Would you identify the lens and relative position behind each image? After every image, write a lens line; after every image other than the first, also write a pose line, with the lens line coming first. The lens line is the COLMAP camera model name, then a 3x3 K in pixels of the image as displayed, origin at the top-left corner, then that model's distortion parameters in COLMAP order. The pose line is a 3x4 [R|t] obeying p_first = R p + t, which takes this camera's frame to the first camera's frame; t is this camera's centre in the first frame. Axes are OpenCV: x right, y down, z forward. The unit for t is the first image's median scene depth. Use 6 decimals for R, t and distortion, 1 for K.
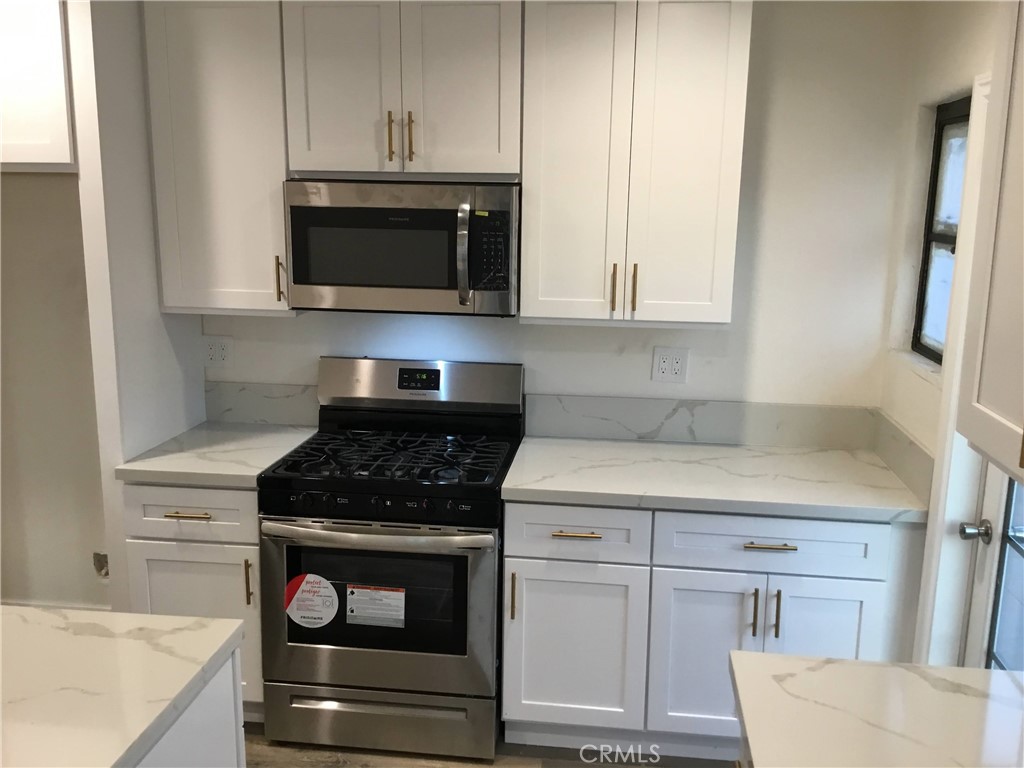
lens RADIAL K [[923.8, 0, 512.0], [0, 923.8, 384.0], [0, 0, 1]] dist [0.121682, -0.238073]
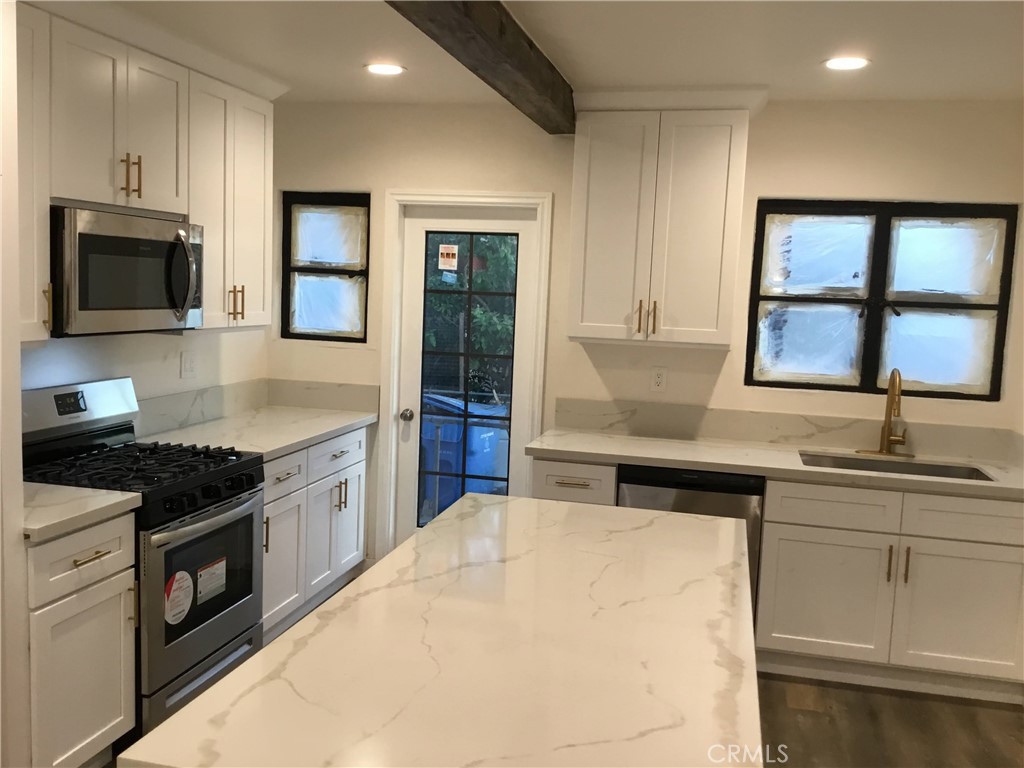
lens RADIAL K [[923.8, 0, 512.0], [0, 923.8, 384.0], [0, 0, 1]] dist [0.121682, -0.238073]
pose [[0.118109, -0.117046, 0.986078, -1.214213], [0.165682, 0.981432, 0.096650, -0.051912], [-0.979081, 0.151961, 0.135308, 0.435297]]
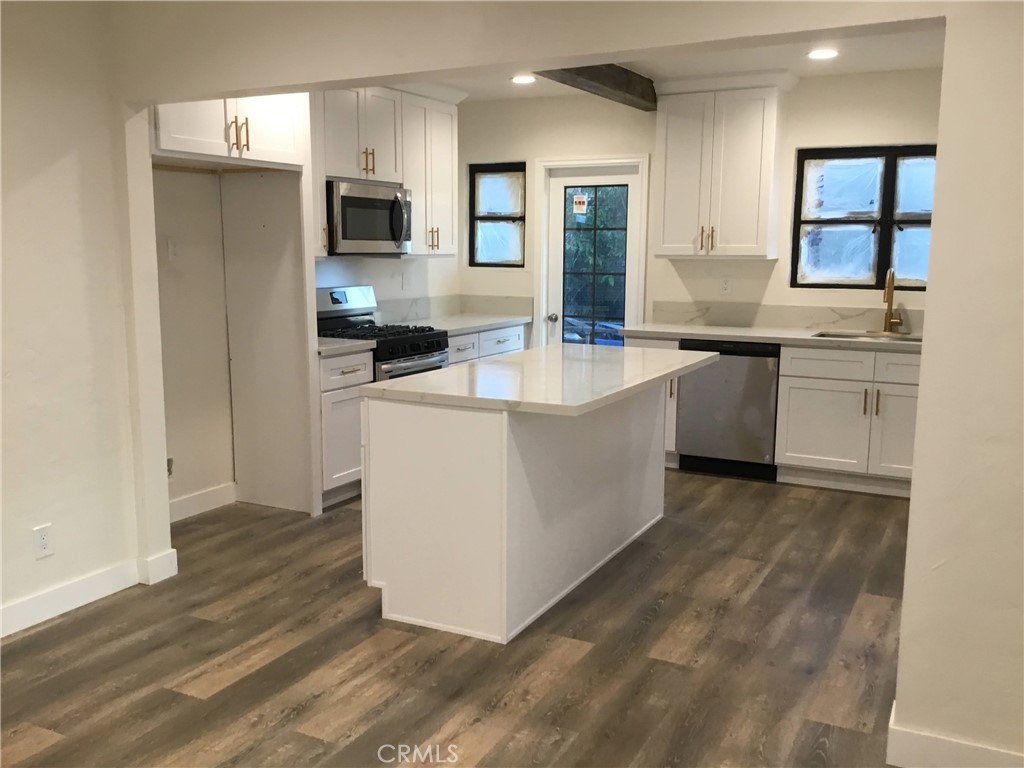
lens RADIAL K [[923.8, 0, 512.0], [0, 923.8, 384.0], [0, 0, 1]] dist [0.121682, -0.238073]
pose [[0.359364, -0.153998, 0.920403, -1.852472], [0.191481, 0.977472, 0.088785, 0.069323], [-0.913342, 0.144334, 0.380756, 0.067280]]
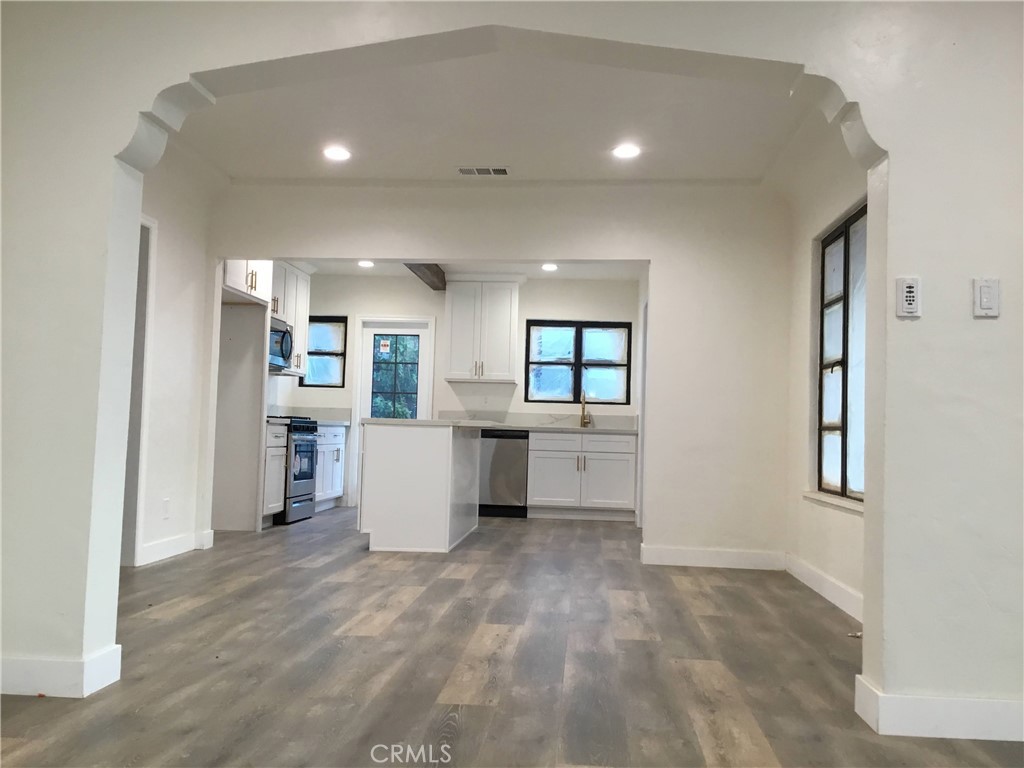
lens RADIAL K [[928.5, 0, 509.0], [0, 928.5, 379.1], [0, 0, 1]] dist [0.120439, -0.224304]
pose [[-0.032715, 0.042270, 0.998570, -3.043432], [0.175846, 0.983763, -0.035882, 0.192770], [-0.983874, 0.174421, -0.039617, 0.440873]]
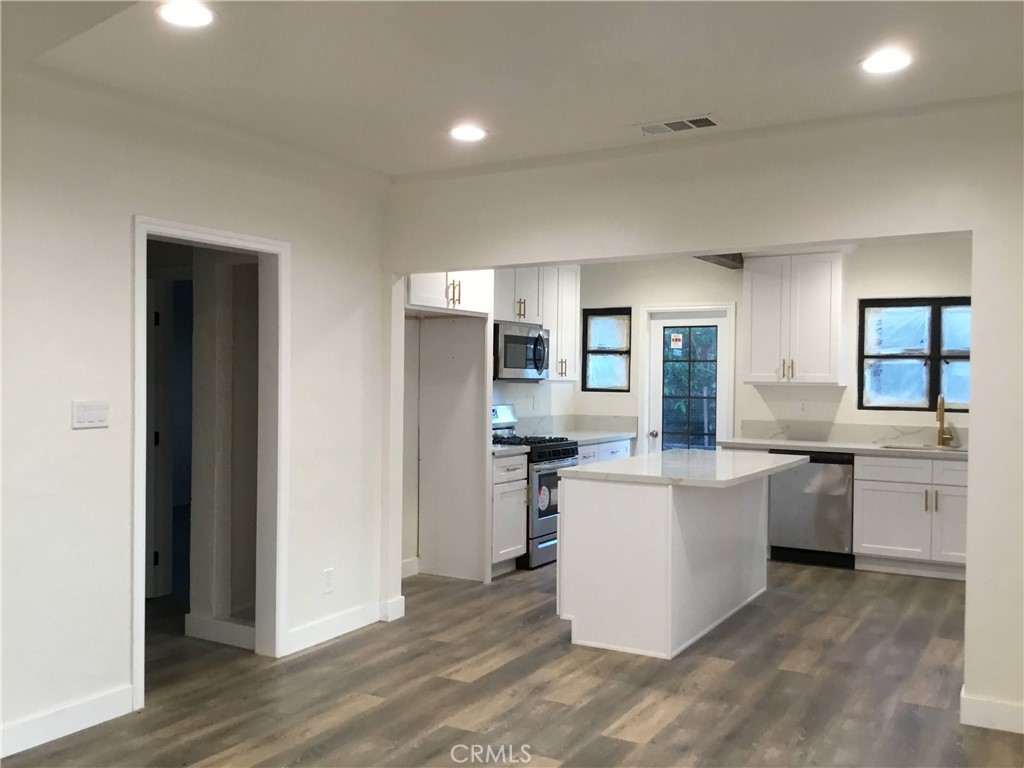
lens RADIAL K [[923.8, 0, 512.0], [0, 923.8, 384.0], [0, 0, 1]] dist [0.121682, -0.238073]
pose [[0.398715, -0.018858, 0.916881, -2.393967], [0.183438, 0.981224, -0.059588, 0.073948], [-0.898542, 0.191949, 0.394688, 0.089588]]
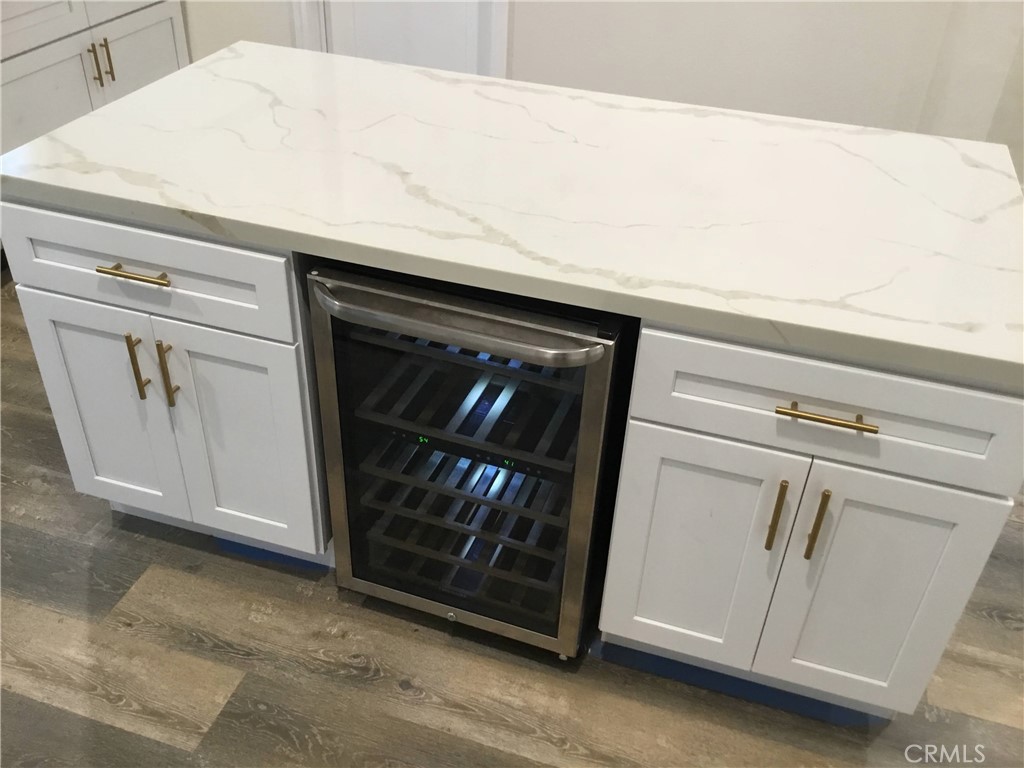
lens RADIAL K [[954.5, 0, 512.0], [0, 954.5, 384.0], [0, 0, 1]] dist [0.121781, -0.215767]
pose [[-0.980832, -0.153360, 0.120205, -0.590502], [-0.017564, 0.683969, 0.729300, -0.186185], [-0.194062, 0.713209, -0.673552, 1.086360]]
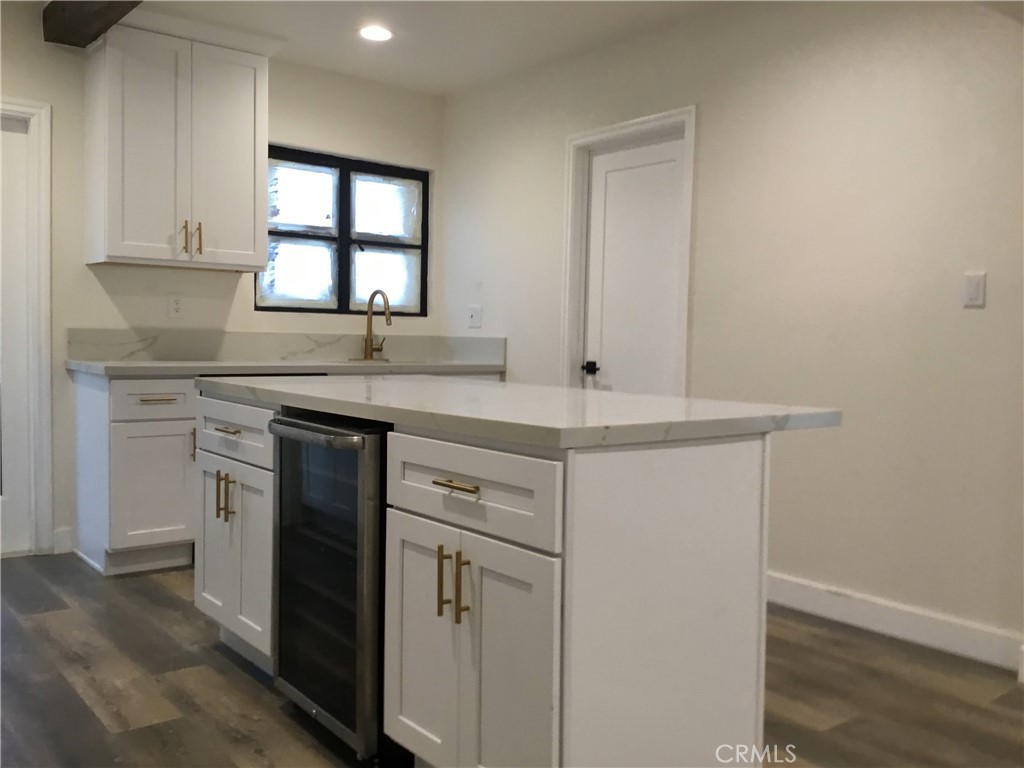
lens RADIAL K [[923.8, 0, 512.0], [0, 923.8, 384.0], [0, 0, 1]] dist [0.121682, -0.238073]
pose [[-0.712285, -0.066762, 0.698708, -1.182309], [0.112682, 0.971677, 0.207716, -0.006031], [-0.692786, 0.226685, -0.684588, 1.132593]]
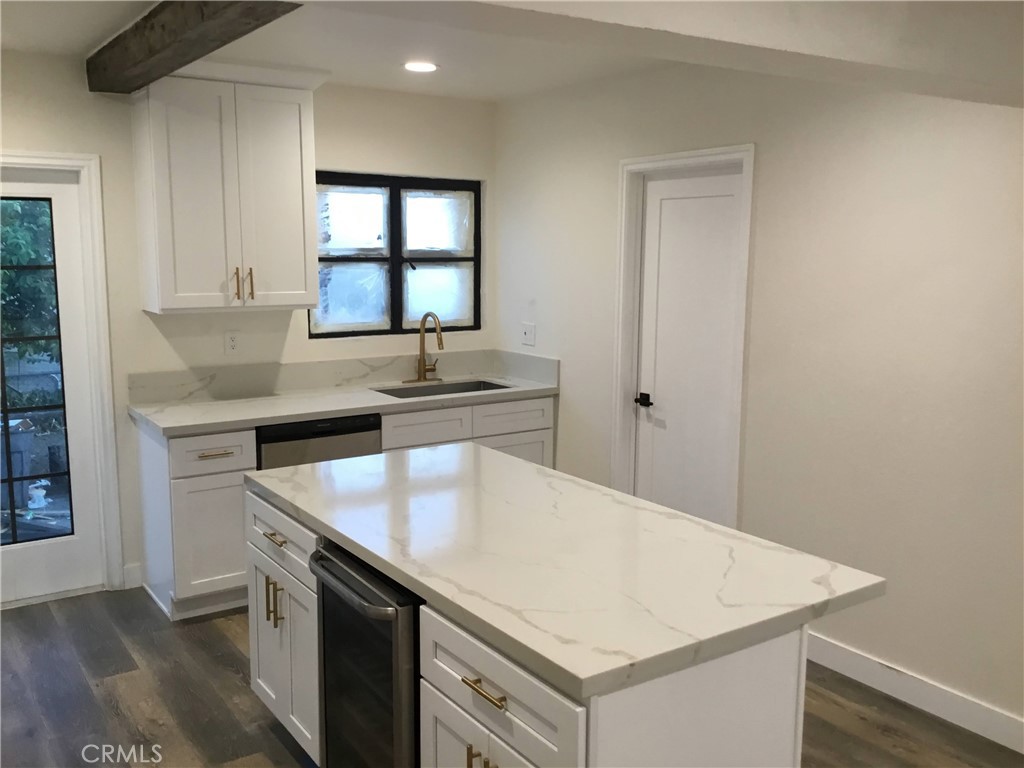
lens RADIAL K [[928.5, 0, 509.0], [0, 928.5, 379.1], [0, 0, 1]] dist [0.120439, -0.224304]
pose [[-0.656432, -0.127607, 0.743514, -1.178504], [0.139300, 0.948137, 0.285711, -0.205968], [-0.741412, 0.291122, -0.604612, 1.049974]]
